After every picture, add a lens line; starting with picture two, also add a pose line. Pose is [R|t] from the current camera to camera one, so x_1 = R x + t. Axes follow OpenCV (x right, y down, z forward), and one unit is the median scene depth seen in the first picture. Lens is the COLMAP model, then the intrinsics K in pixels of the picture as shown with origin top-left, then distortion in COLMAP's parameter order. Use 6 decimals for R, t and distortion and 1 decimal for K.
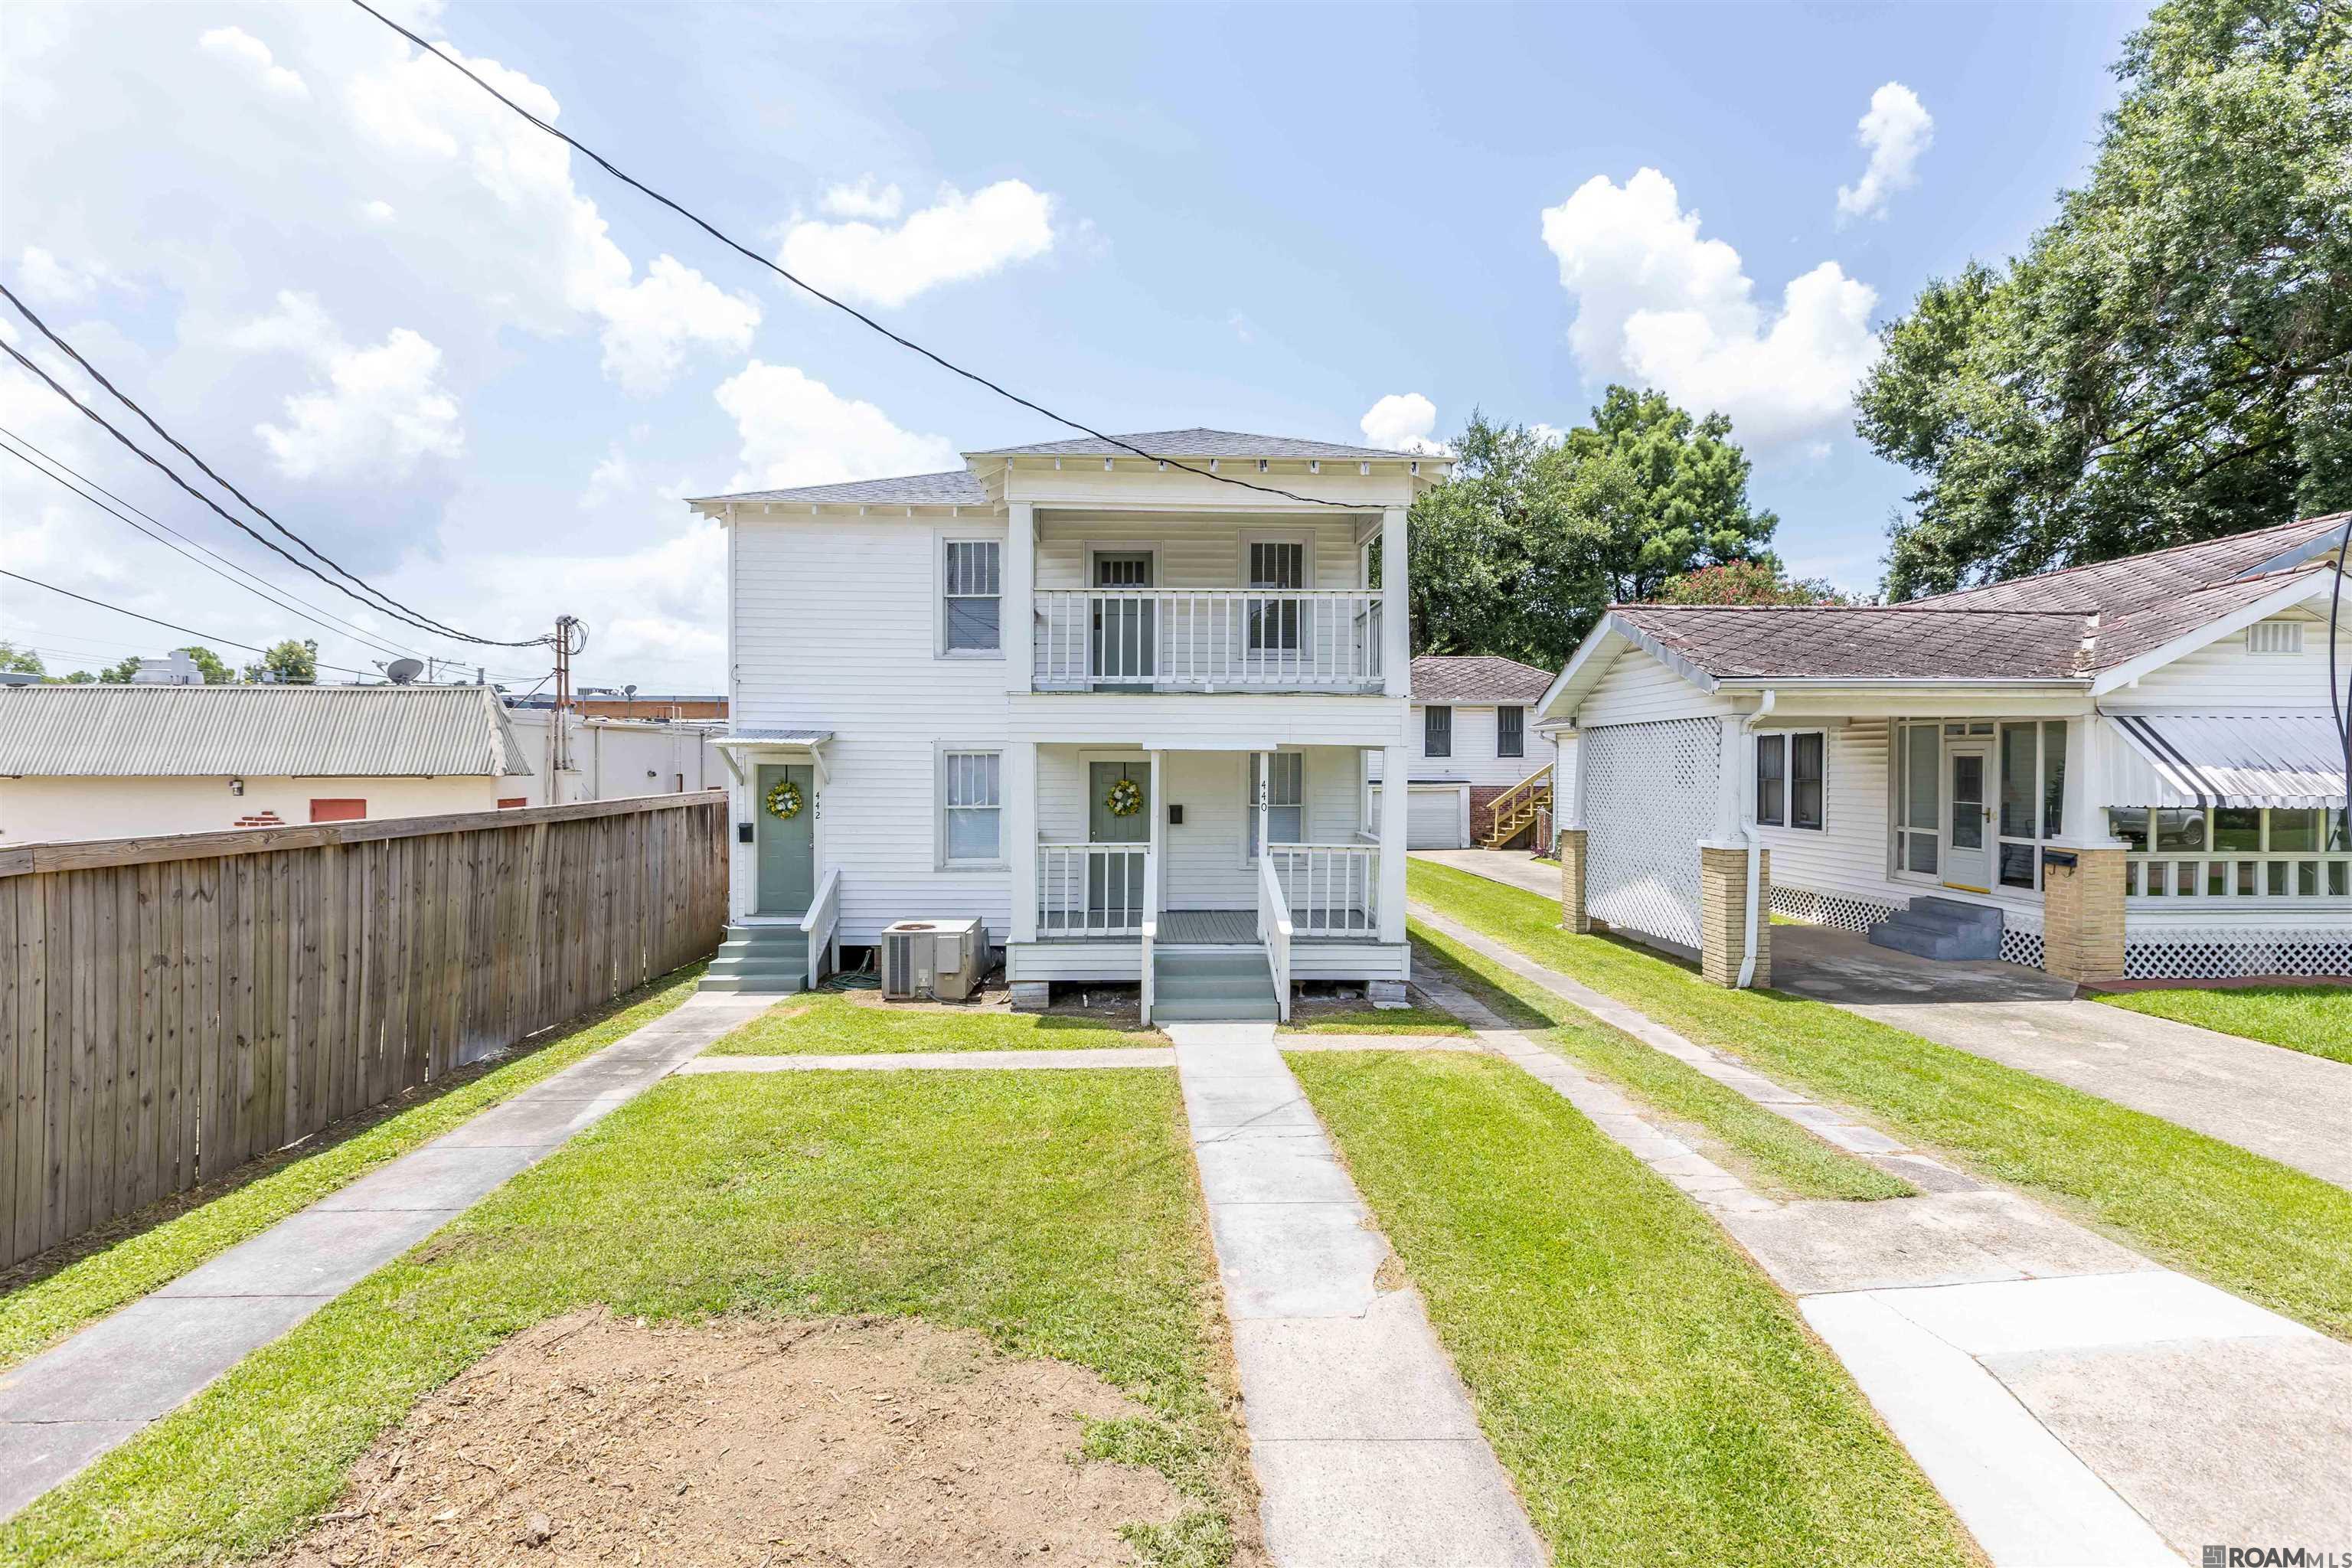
lens RADIAL K [[1078.6, 0, 1164.0], [0, 1078.6, 769.2], [0, 0, 1]] dist [0.002678, 0.000213]
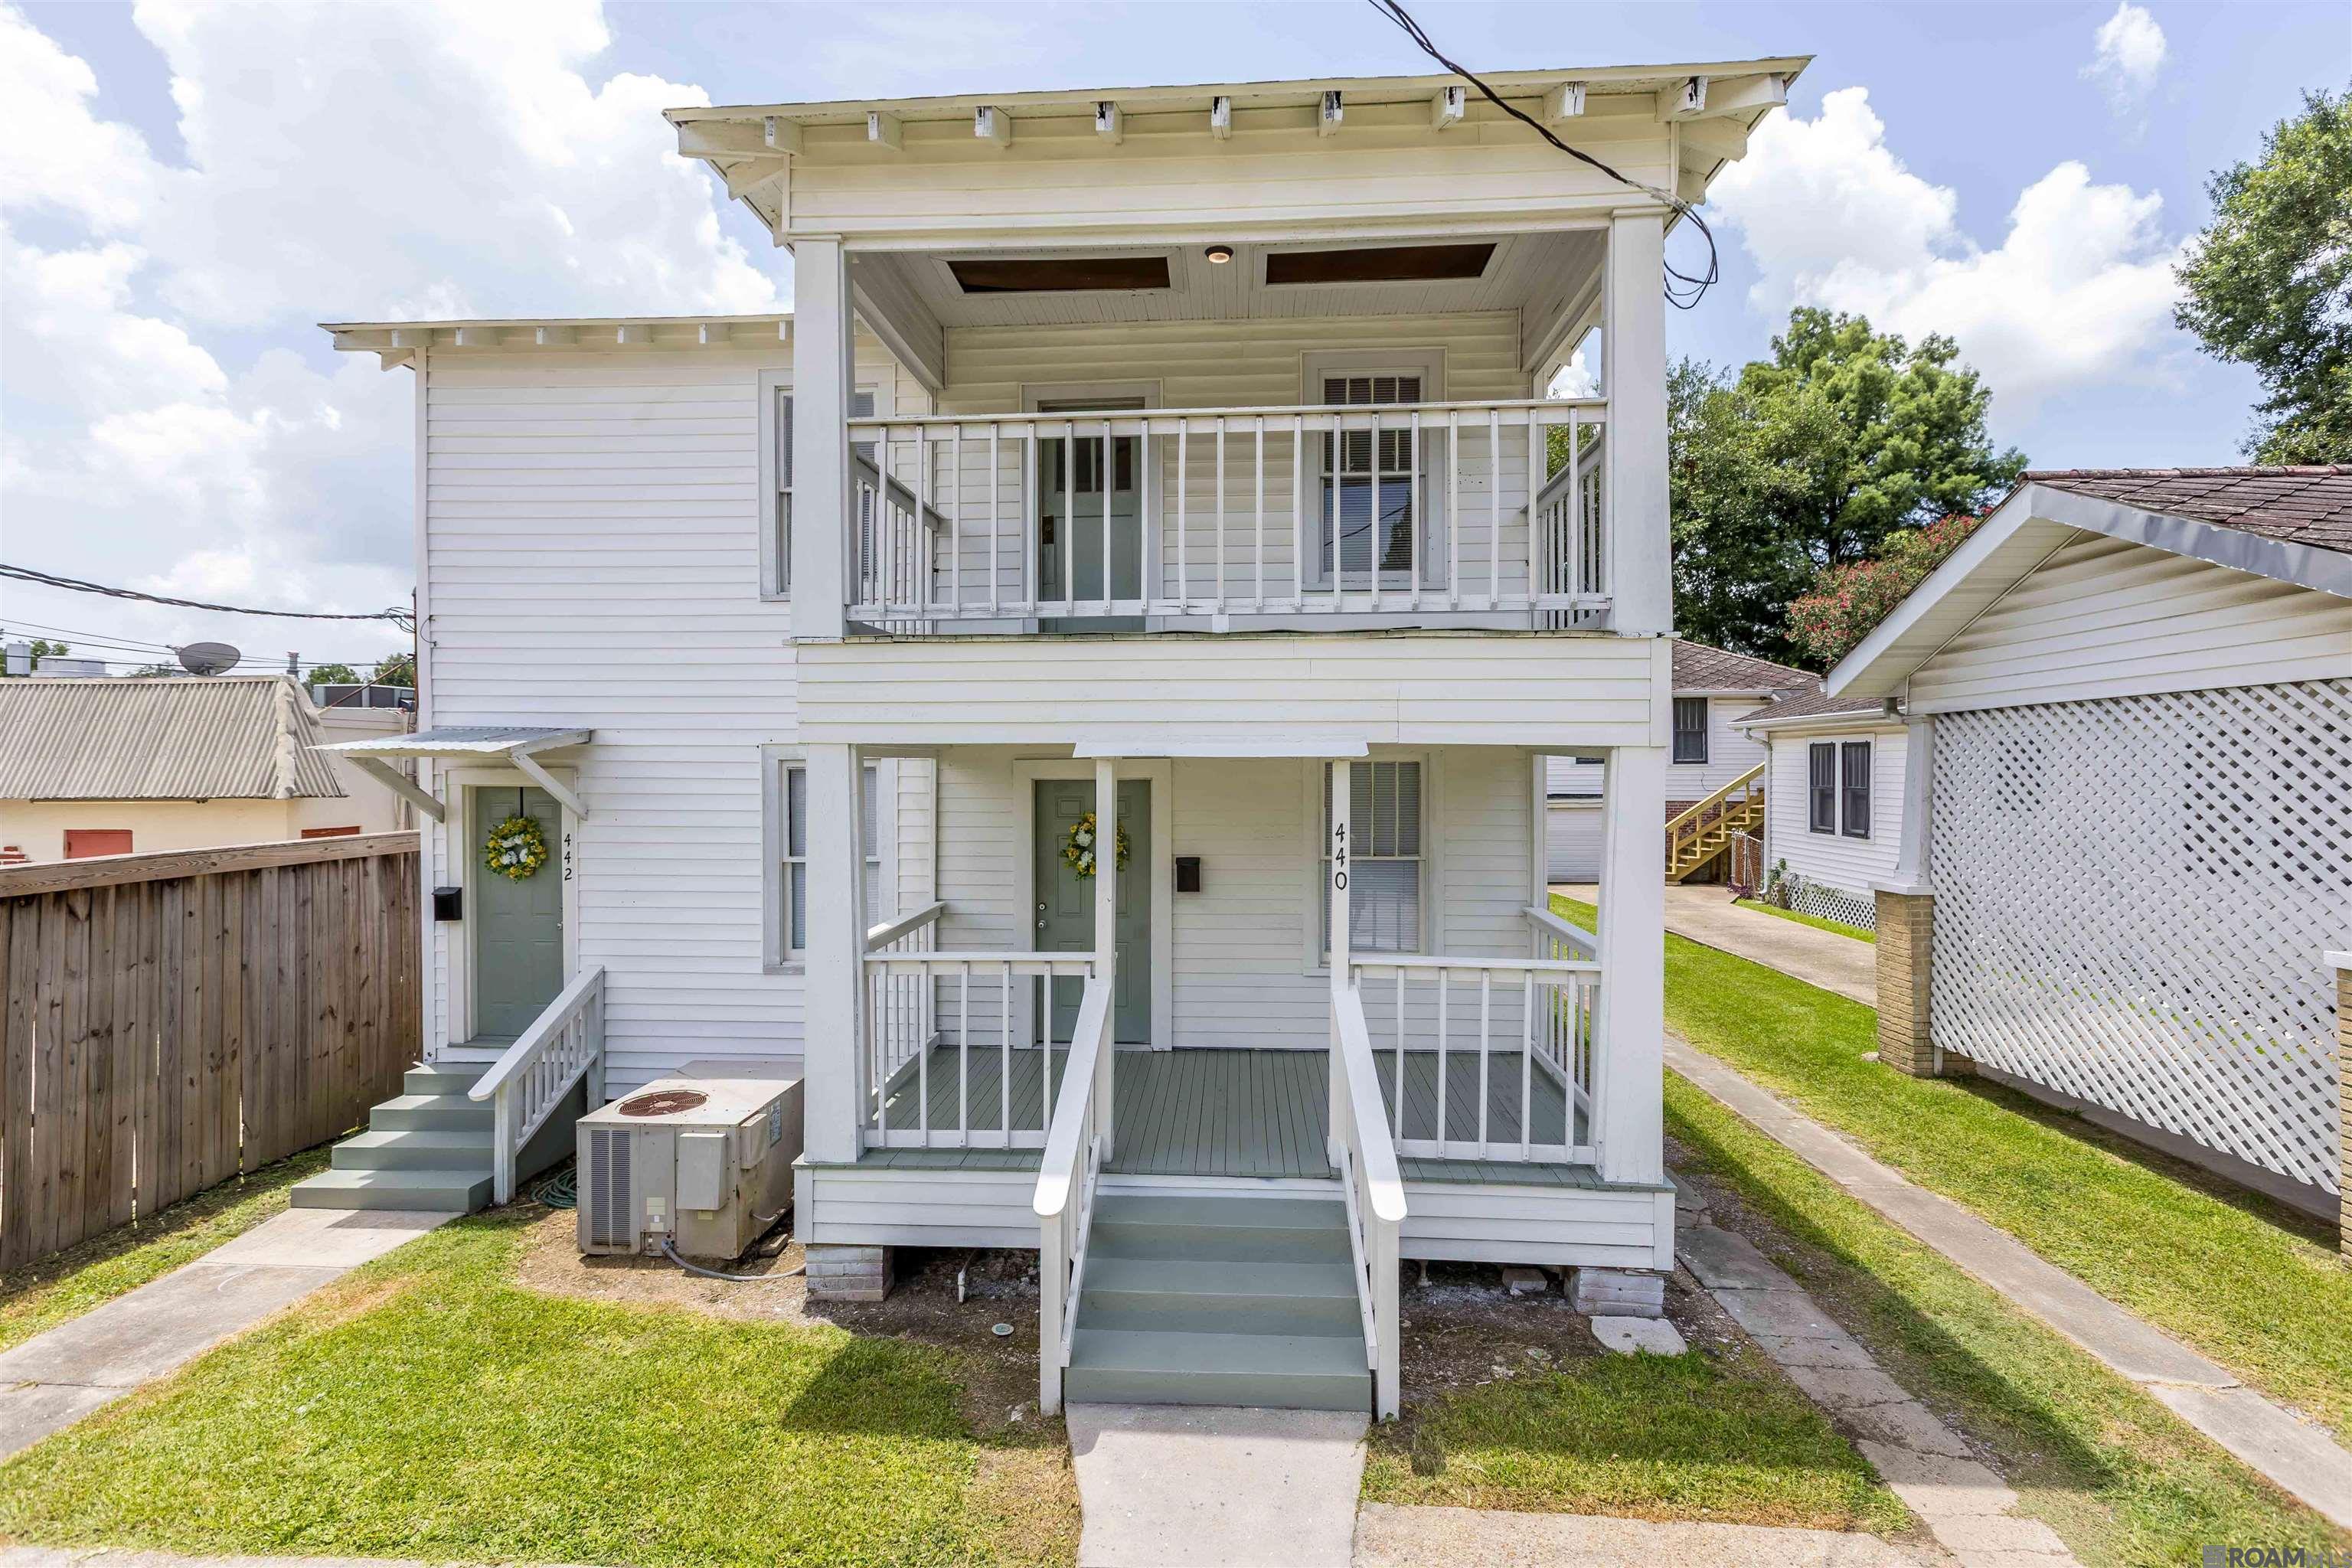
lens RADIAL K [[1070.6, 0, 1159.6], [0, 1070.6, 779.5], [0, 0, 1]] dist [0.004087, -0.001392]
pose [[0.994453, -0.003817, -0.105112, 0.054619], [0.004163, 0.999987, 0.003075, -0.008423], [0.105099, -0.003496, 0.994456, 0.459427]]
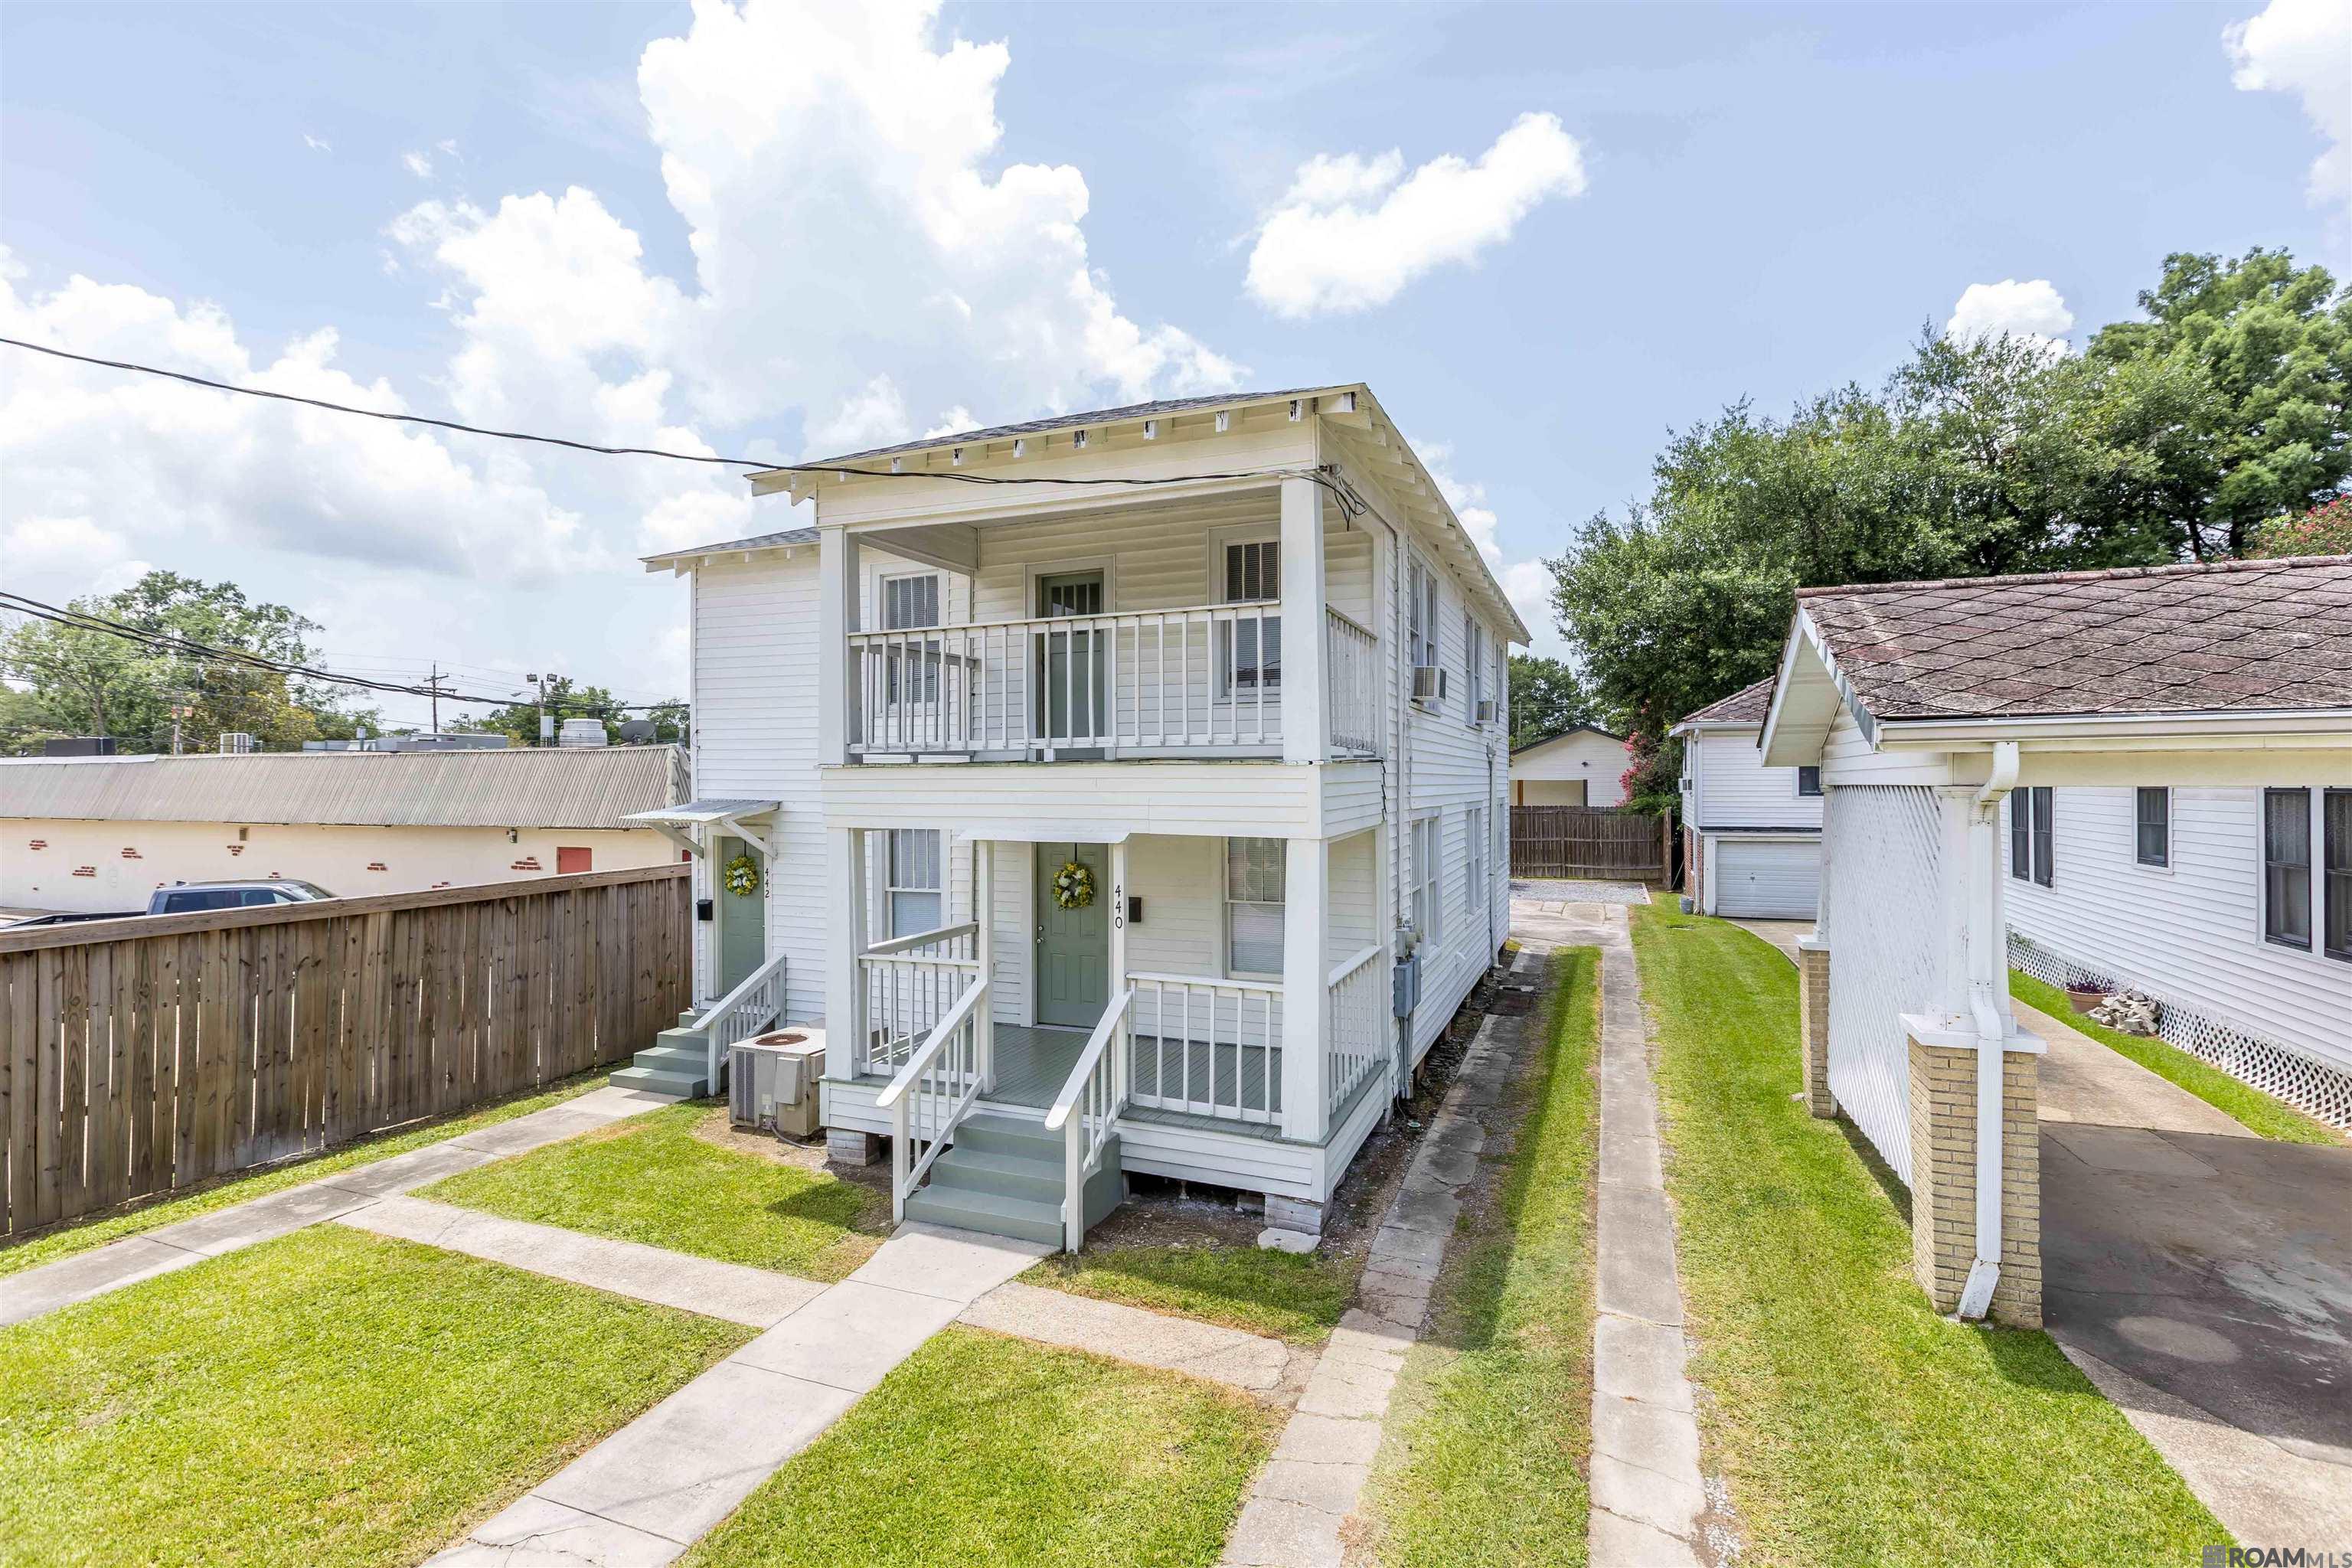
lens RADIAL K [[1070.6, 0, 1159.6], [0, 1070.6, 779.5], [0, 0, 1]] dist [0.004087, -0.001392]
pose [[0.908497, -0.005871, -0.417850, 0.348580], [0.003537, 0.999974, -0.006360, -0.045745], [0.417876, 0.004300, 0.908494, 0.322058]]
